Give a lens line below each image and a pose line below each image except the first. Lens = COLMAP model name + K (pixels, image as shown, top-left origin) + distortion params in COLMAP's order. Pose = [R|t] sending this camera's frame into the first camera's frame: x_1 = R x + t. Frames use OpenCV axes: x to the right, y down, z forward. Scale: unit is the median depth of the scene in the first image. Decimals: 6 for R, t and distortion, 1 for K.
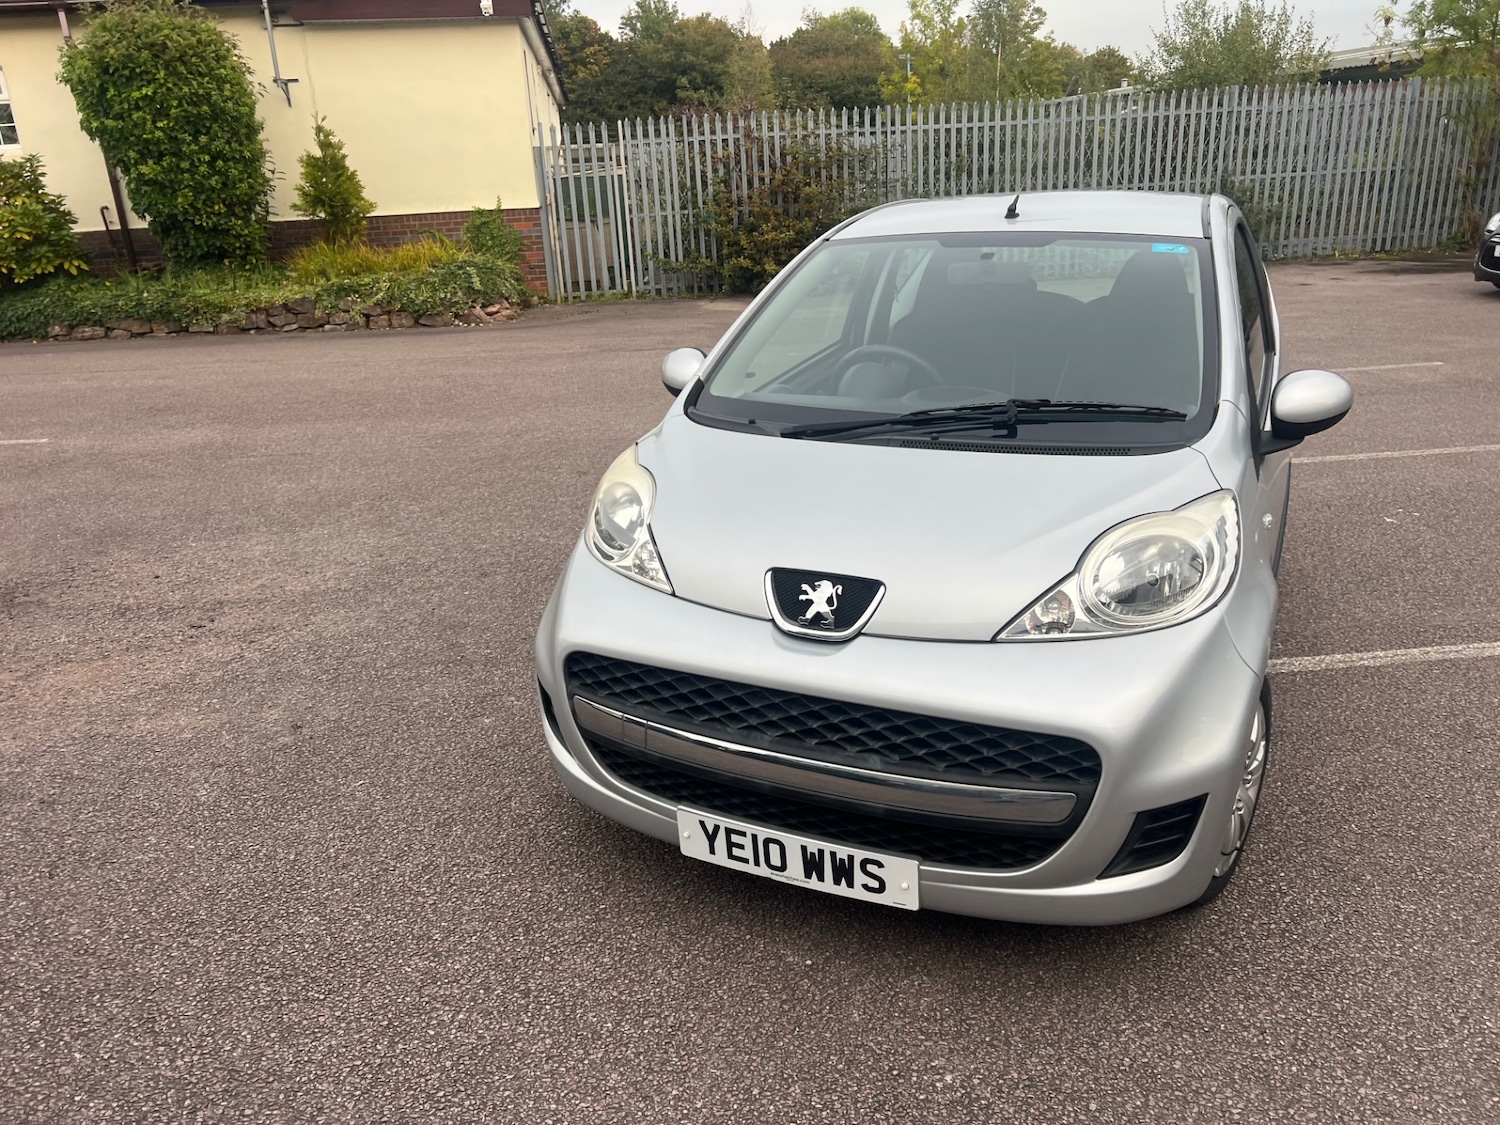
lens RADIAL K [[1112.6, 0, 757.1], [0, 1112.6, 569.8], [0, 0, 1]] dist [0.049359, -0.053861]
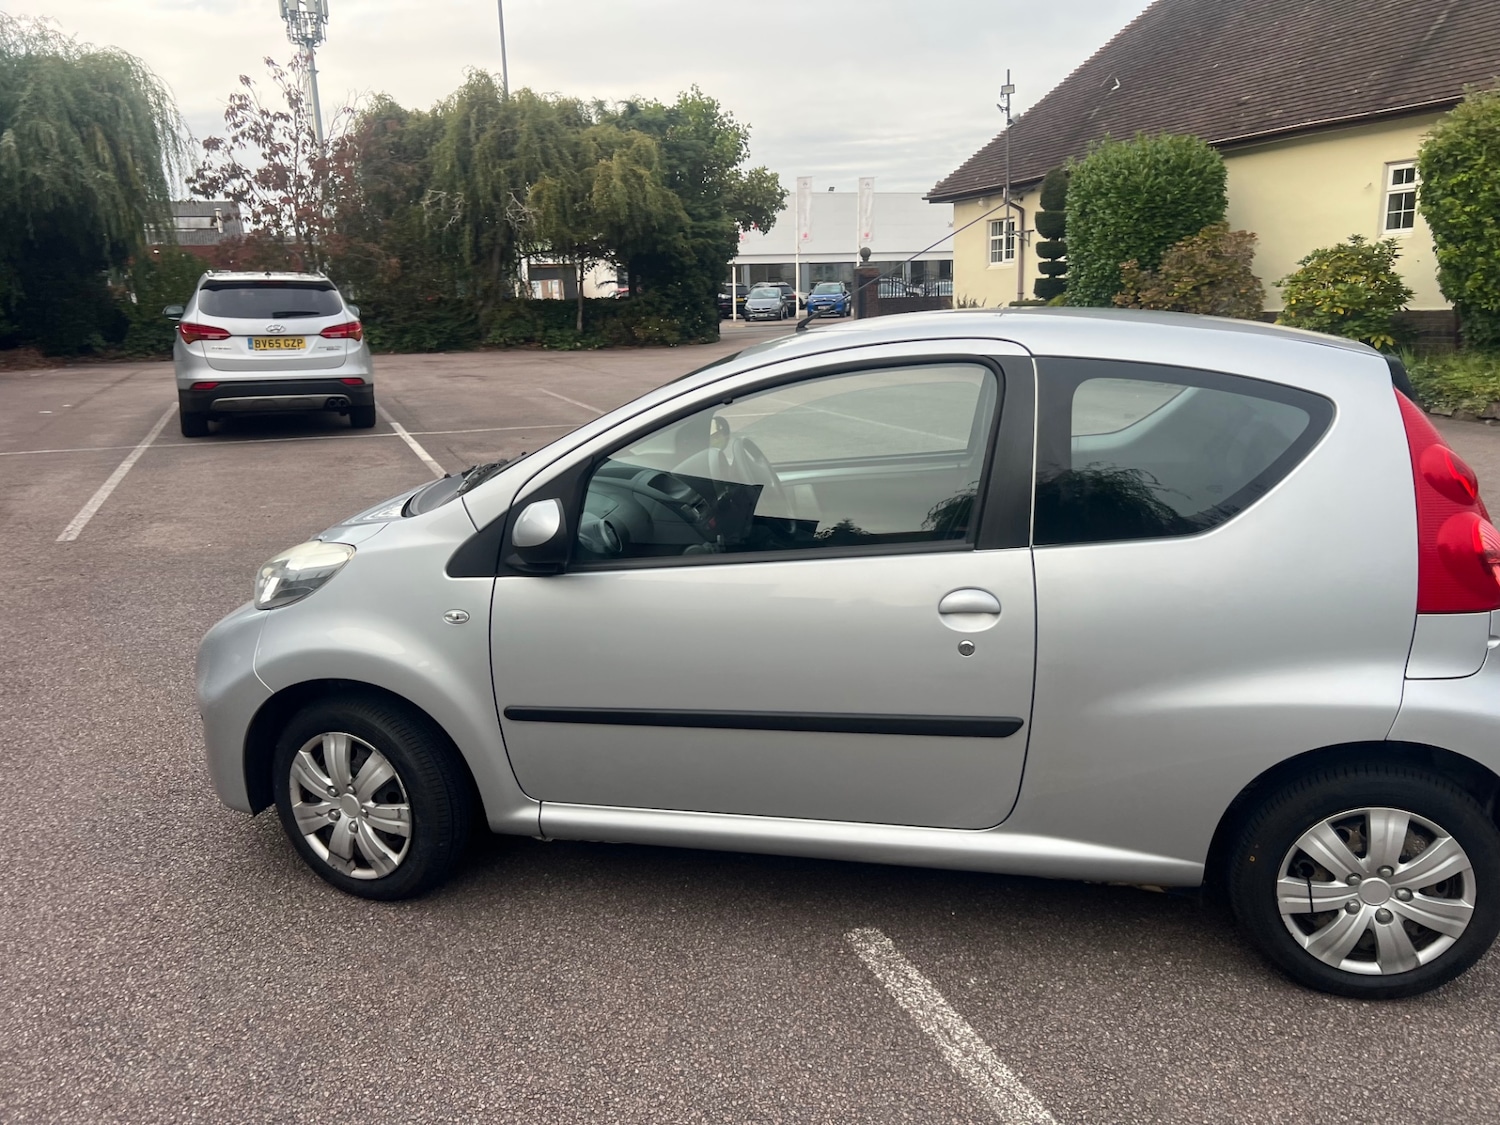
lens RADIAL K [[1112.6, 0, 759.4], [0, 1112.6, 549.4], [0, 0, 1]] dist [0.049359, -0.053861]
pose [[0.266278, 0.247853, -0.931485, 0.273649], [-0.317592, 0.934972, 0.157993, -0.066072], [0.910072, 0.253762, 0.327679, 0.164290]]
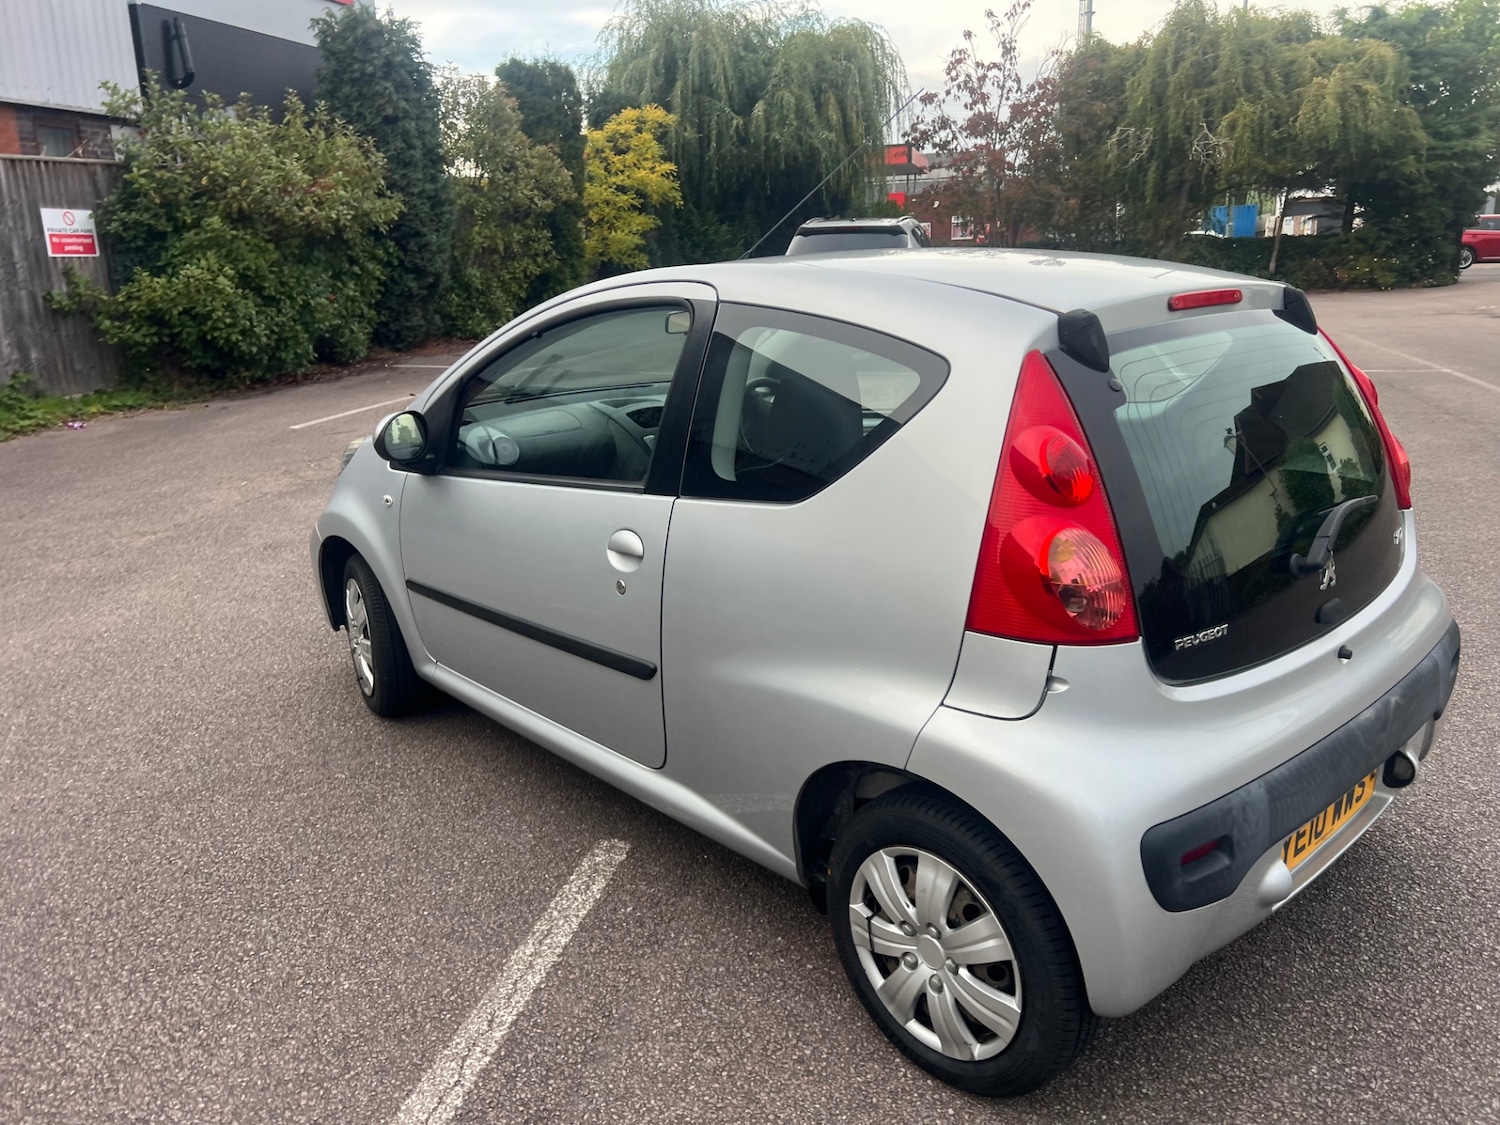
lens RADIAL K [[1112.6, 0, 771.0], [0, 1112.6, 549.8], [0, 0, 1]] dist [0.049359, -0.053861]
pose [[-0.355984, 0.286686, -0.889430, 0.271914], [-0.277088, 0.876595, 0.393451, -0.117062], [0.892467, 0.386513, -0.232617, 0.317690]]
